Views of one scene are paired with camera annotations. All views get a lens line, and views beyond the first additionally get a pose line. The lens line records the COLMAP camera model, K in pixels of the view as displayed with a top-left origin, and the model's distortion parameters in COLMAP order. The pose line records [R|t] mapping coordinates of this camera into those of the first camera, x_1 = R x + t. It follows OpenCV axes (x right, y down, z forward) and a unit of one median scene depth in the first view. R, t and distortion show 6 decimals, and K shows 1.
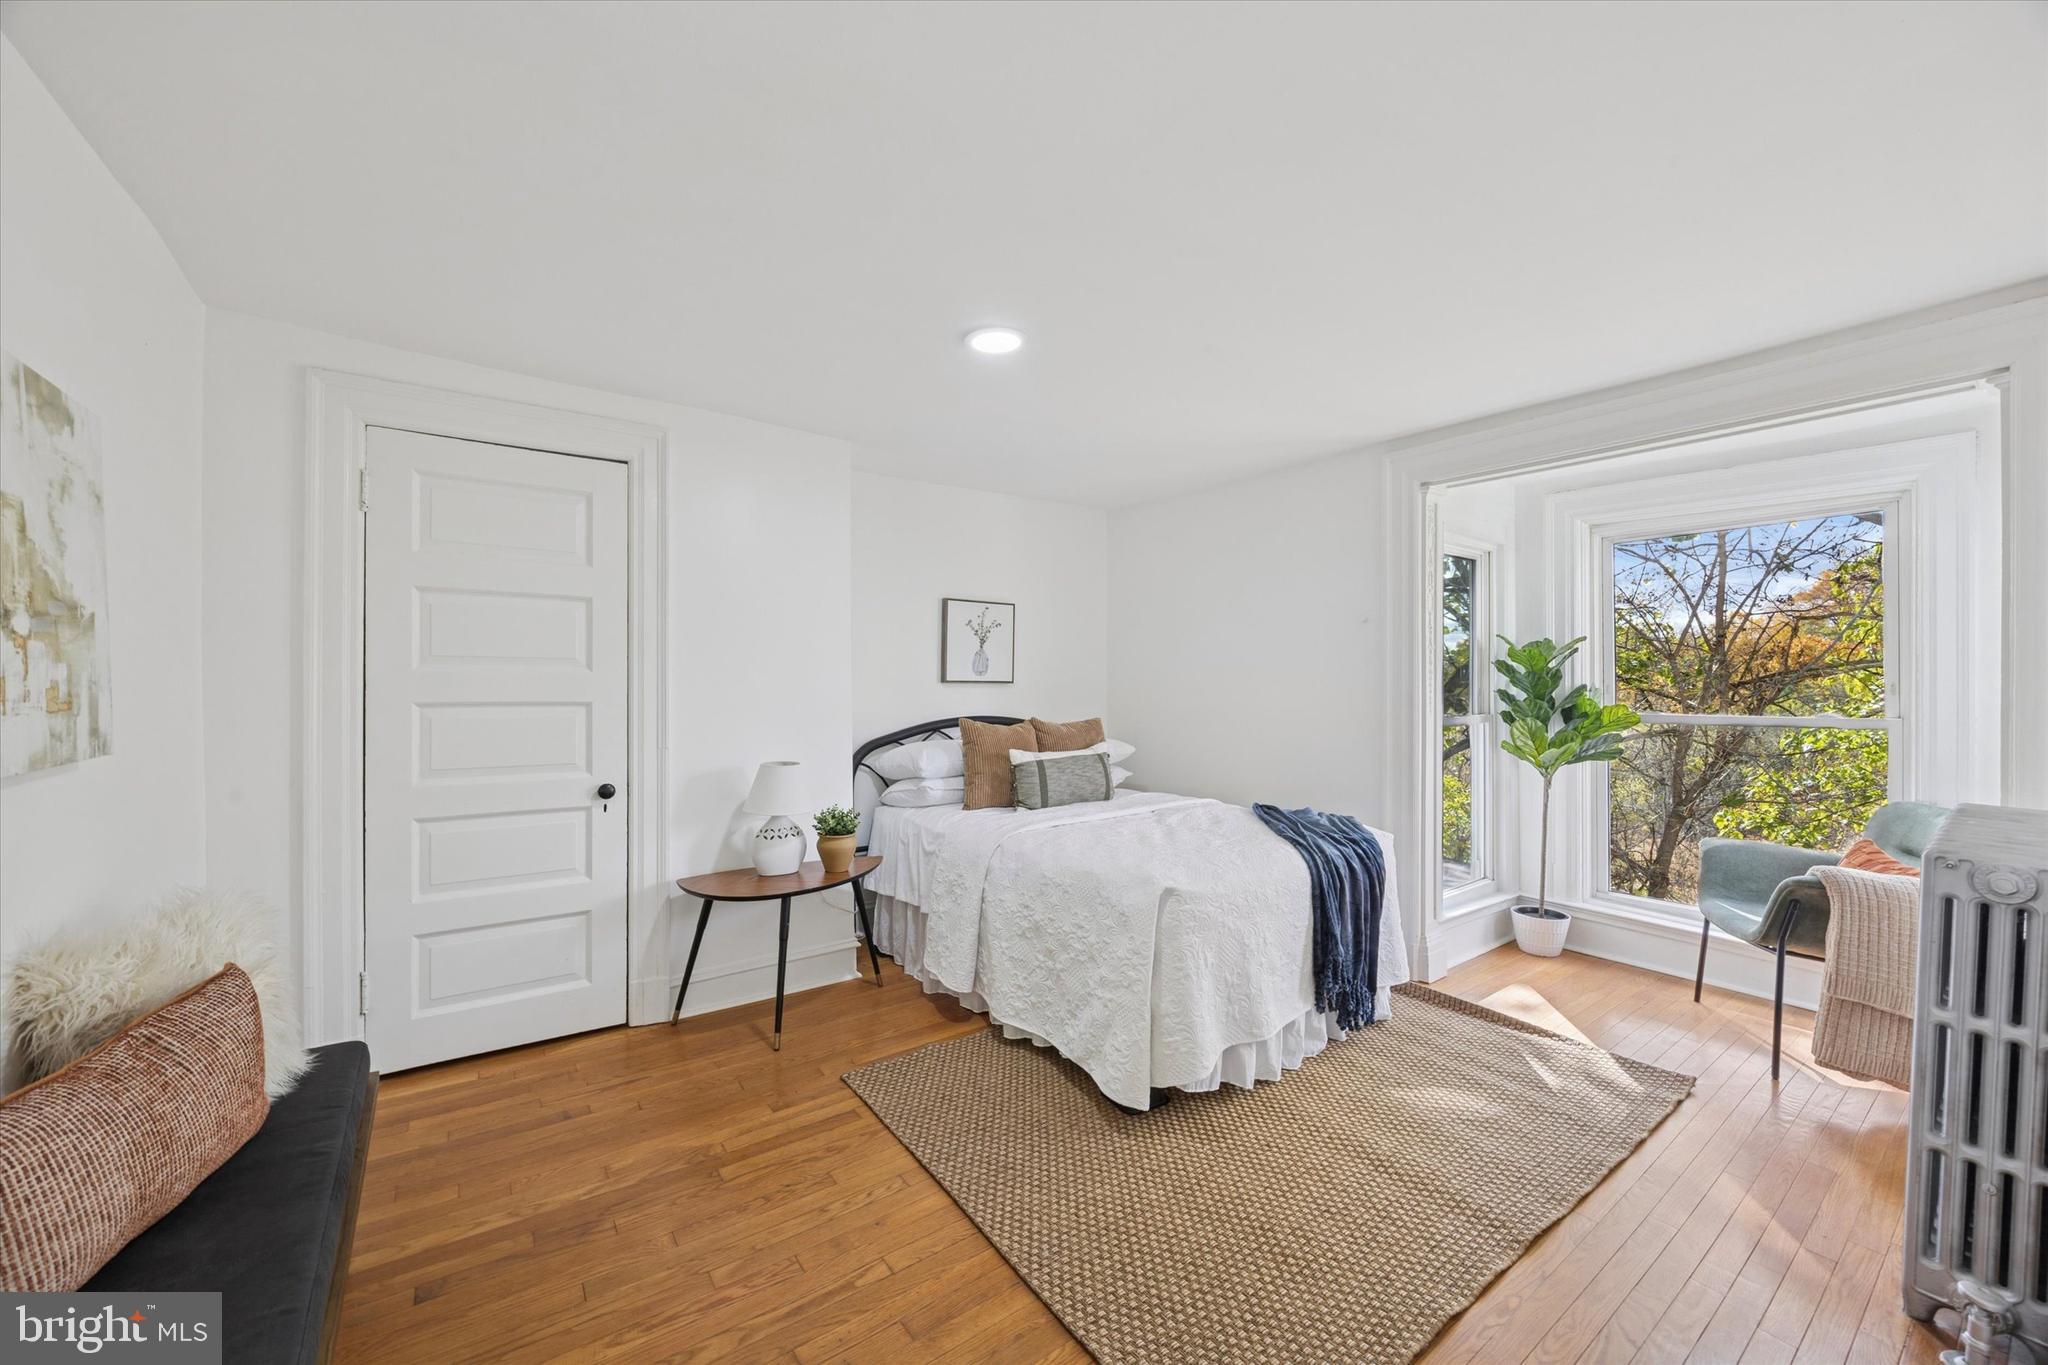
lens RADIAL K [[784.9, 0, 1019.5], [0, 784.9, 678.6], [0, 0, 1]] dist [-0.005040, 0.000330]
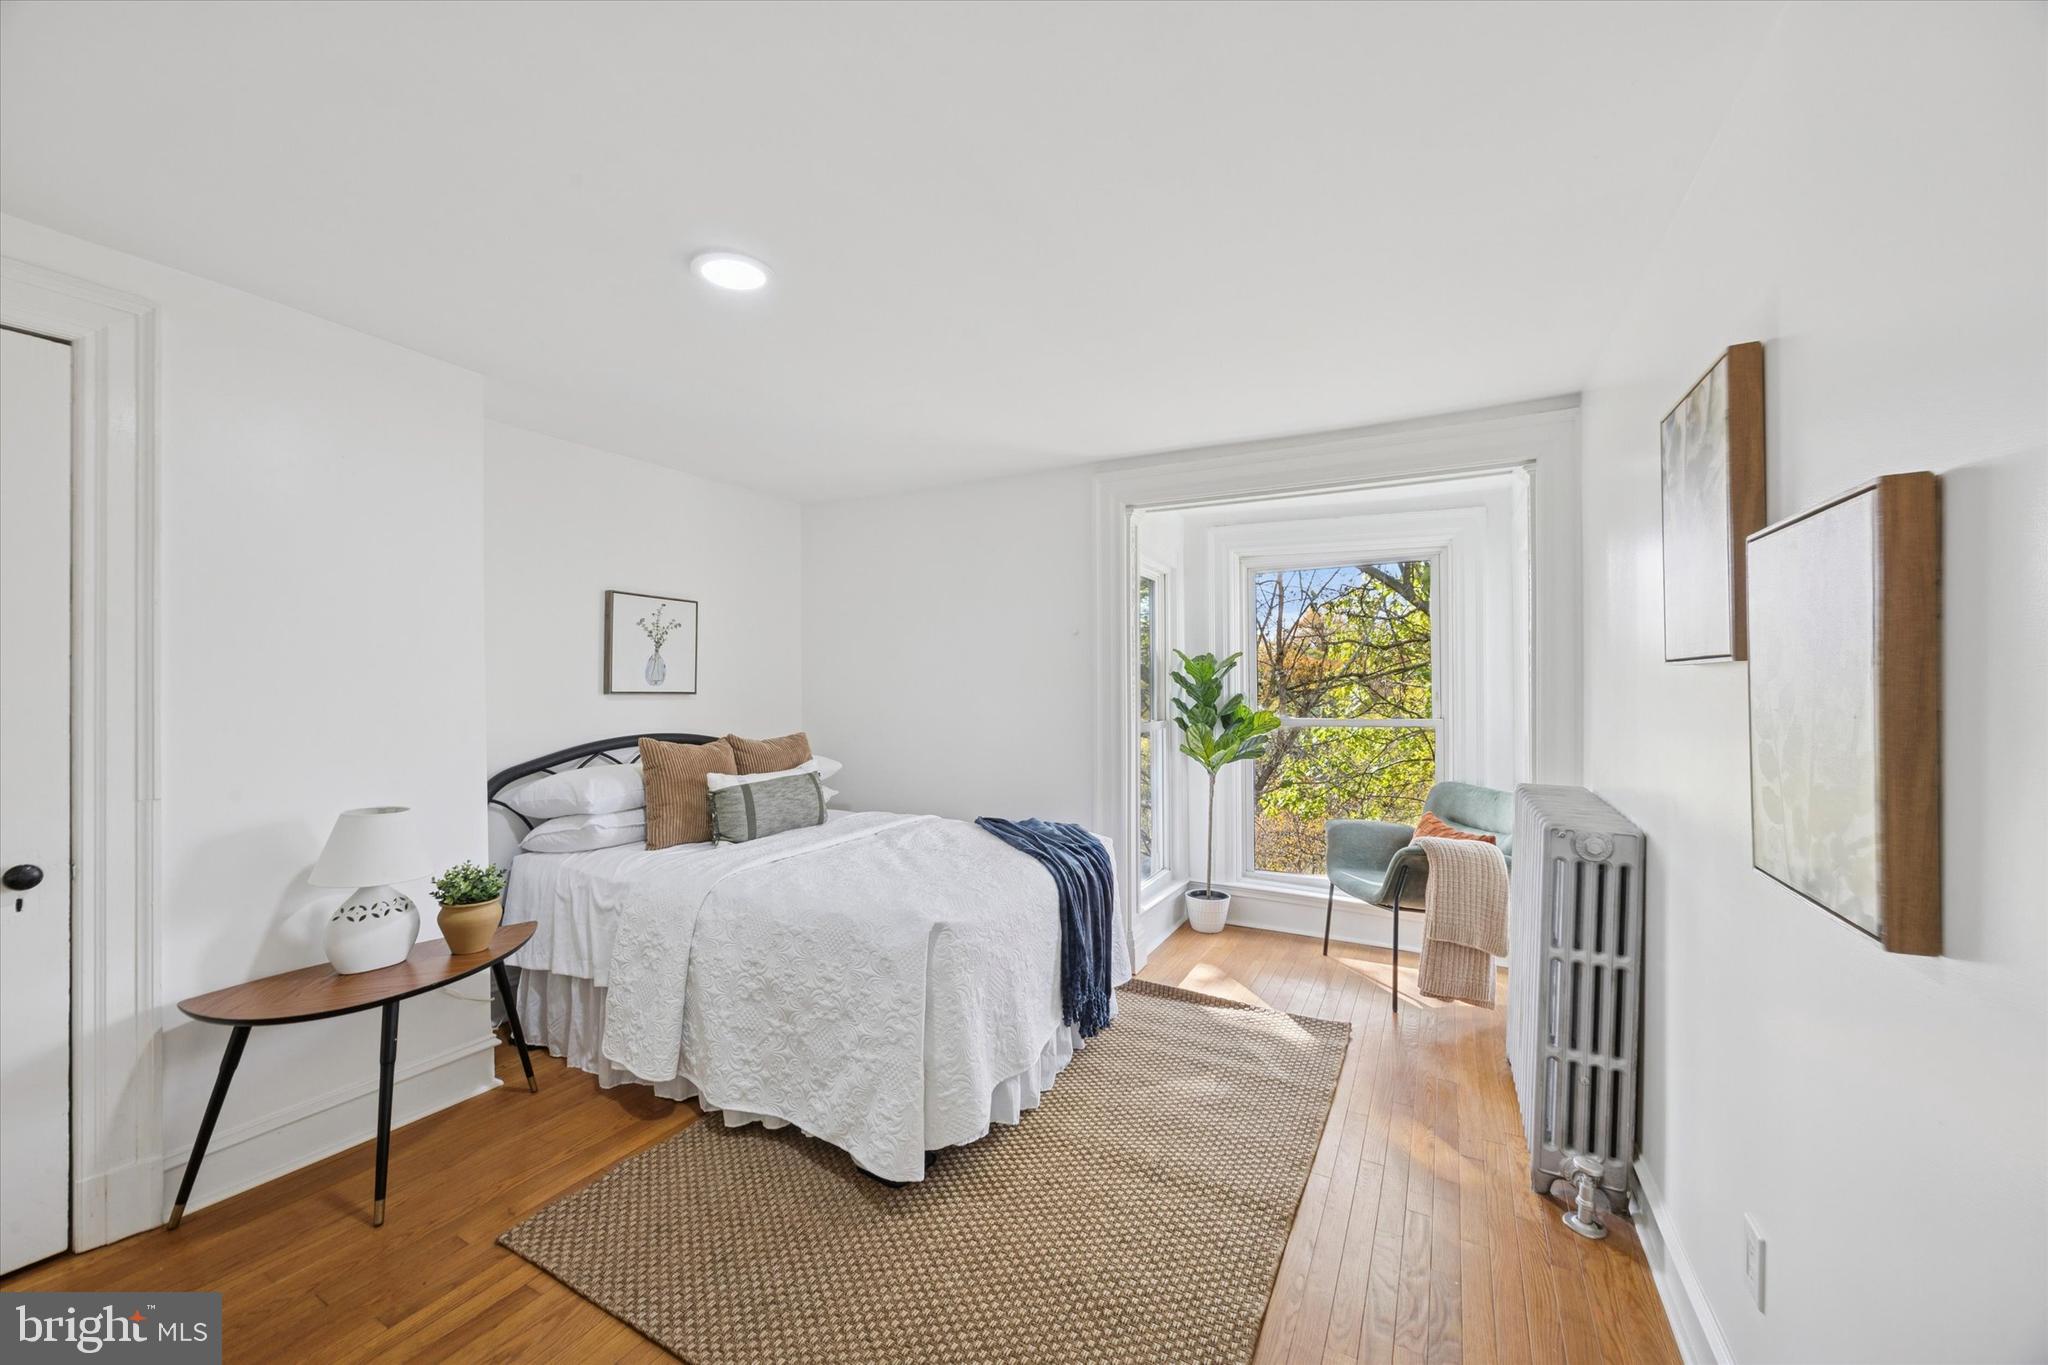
lens RADIAL K [[784.9, 0, 1025.8], [0, 784.9, 684.7], [0, 0, 1]] dist [-0.005040, 0.000330]
pose [[0.899990, 0.000843, 0.435909, -0.089670], [0.000287, 0.999997, -0.002528, -0.003464], [-0.435909, 0.002400, 0.899987, 0.117218]]
